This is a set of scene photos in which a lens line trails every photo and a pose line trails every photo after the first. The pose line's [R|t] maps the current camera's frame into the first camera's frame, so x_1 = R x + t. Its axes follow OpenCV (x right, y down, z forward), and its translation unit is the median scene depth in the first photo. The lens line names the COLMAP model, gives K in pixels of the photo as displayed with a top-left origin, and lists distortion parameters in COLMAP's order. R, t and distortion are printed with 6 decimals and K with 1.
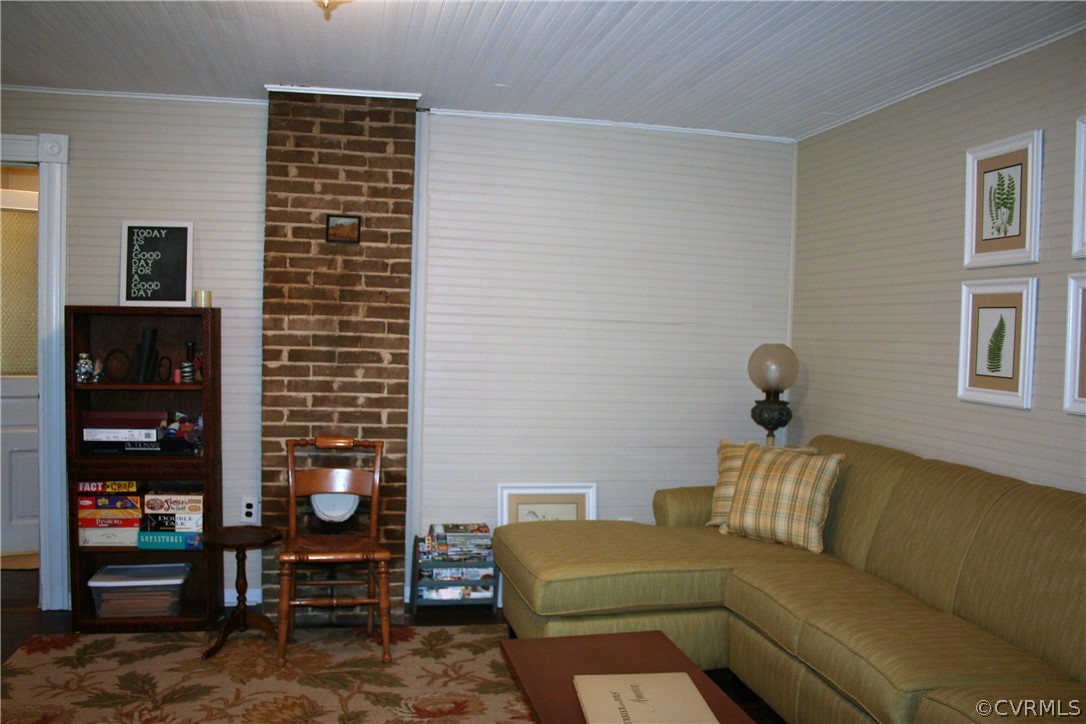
lens RADIAL K [[924.5, 0, 540.2], [0, 924.5, 360.8], [0, 0, 1]] dist [-0.017989, 0.008568]
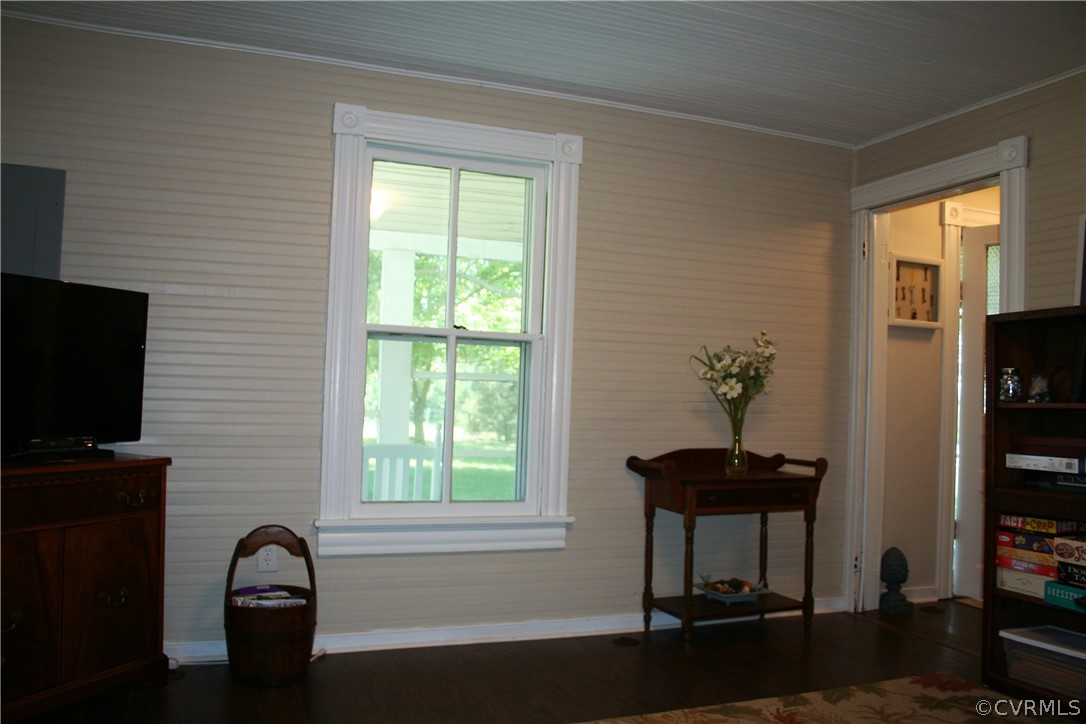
lens RADIAL K [[924.5, 0, 539.9], [0, 924.5, 363.8], [0, 0, 1]] dist [-0.017989, 0.008568]
pose [[0.165574, -0.075408, -0.983310, 0.300354], [-0.047442, 0.995309, -0.084316, 0.083378], [0.985056, 0.060611, 0.161220, 0.414390]]
